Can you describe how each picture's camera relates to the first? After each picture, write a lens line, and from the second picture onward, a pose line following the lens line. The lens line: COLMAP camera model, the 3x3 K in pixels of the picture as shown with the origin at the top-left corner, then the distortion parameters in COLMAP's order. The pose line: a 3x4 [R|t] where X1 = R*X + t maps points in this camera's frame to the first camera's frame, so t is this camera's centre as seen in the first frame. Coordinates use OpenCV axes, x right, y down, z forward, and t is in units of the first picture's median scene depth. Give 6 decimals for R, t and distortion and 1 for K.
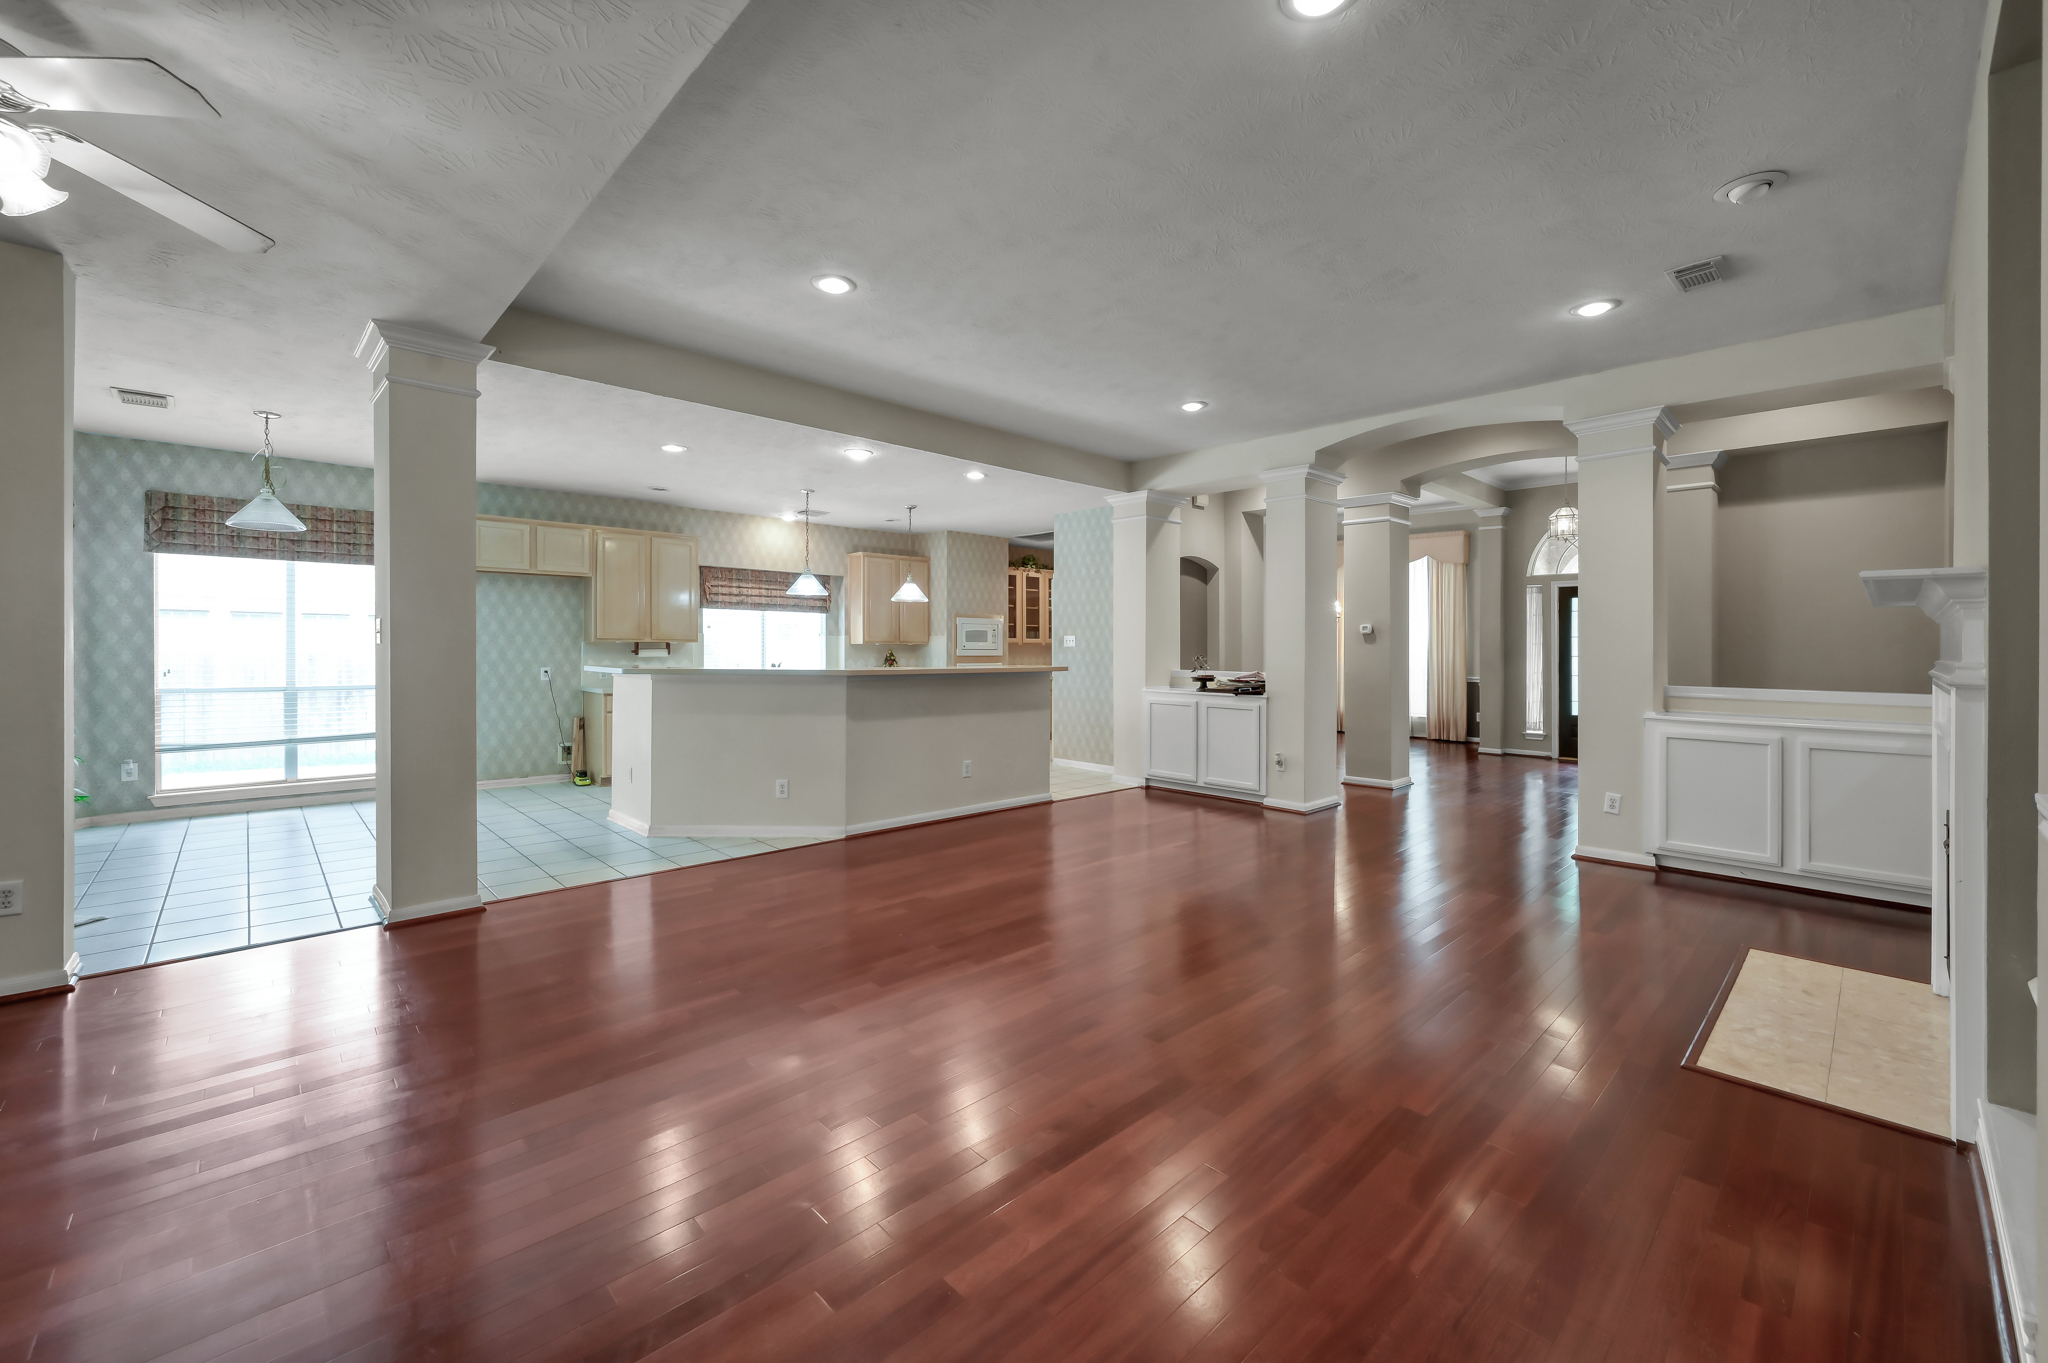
lens RADIAL K [[820.3, 0, 1019.1], [0, 820.3, 647.4], [0, 0, 1]] dist [-0.002745, 0.000216]
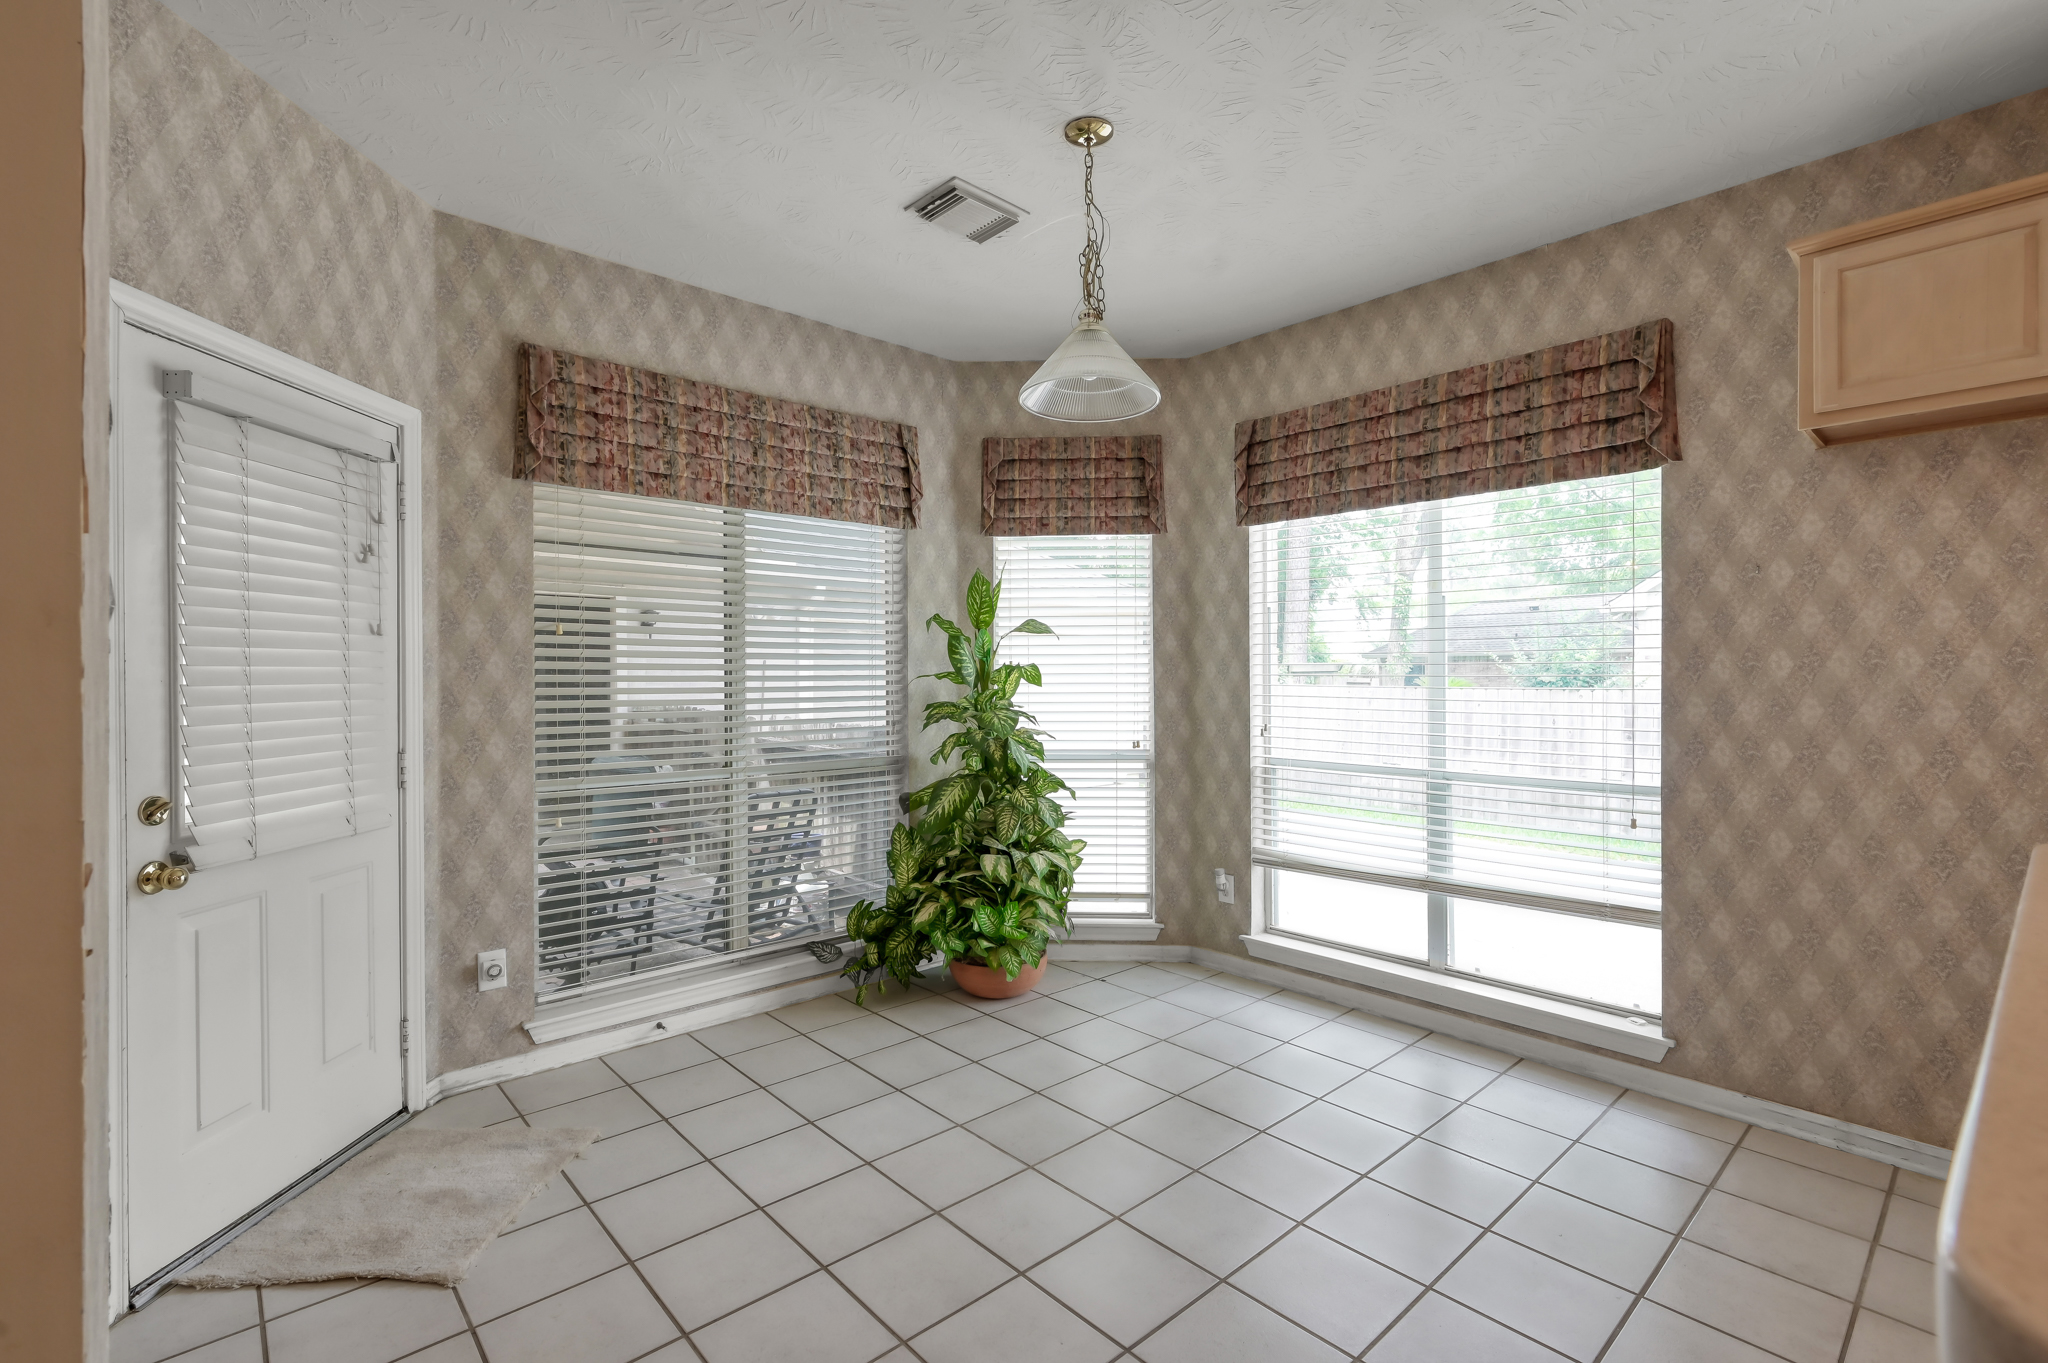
lens RADIAL K [[911.1, 0, 1024.8], [0, 911.1, 686.9], [0, 0, 1]] dist [-0.002096, 0.001419]
pose [[-0.006288, 0.003141, -0.999975, -0.304824], [0.000537, 0.999995, 0.003137, -0.001525], [0.999980, -0.000517, -0.006289, 0.649865]]
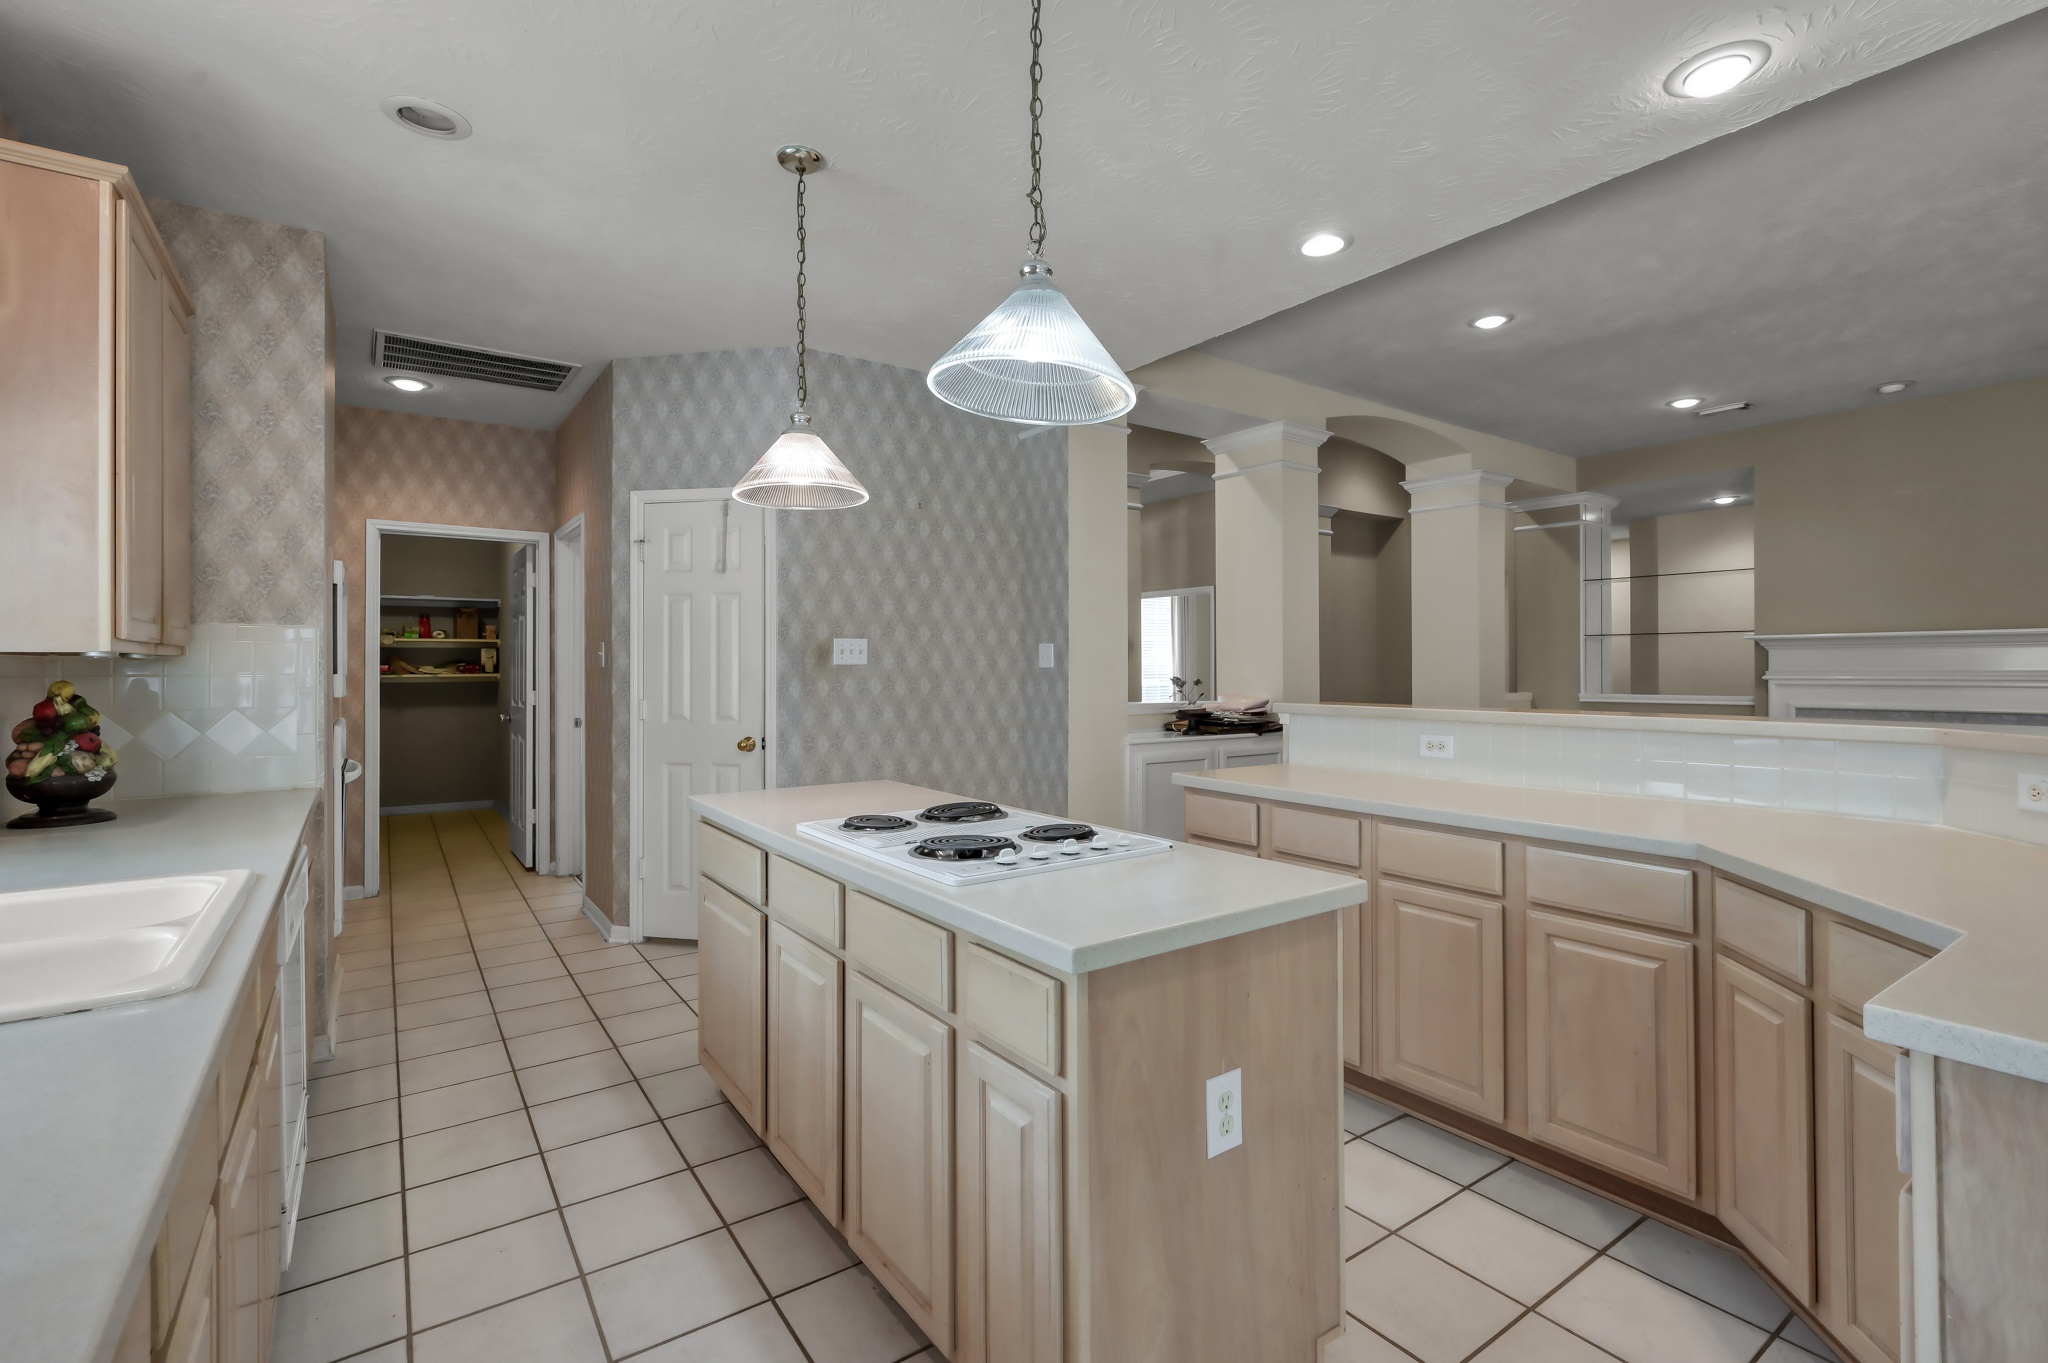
lens RADIAL K [[911.1, 0, 1022.1], [0, 911.1, 661.4], [0, 0, 1]] dist [-0.002096, 0.001419]
pose [[0.148412, 0.000827, 0.988925, -0.457863], [0.002611, 0.999996, -0.001228, -0.002125], [-0.988922, 0.002764, 0.148409, 0.957699]]
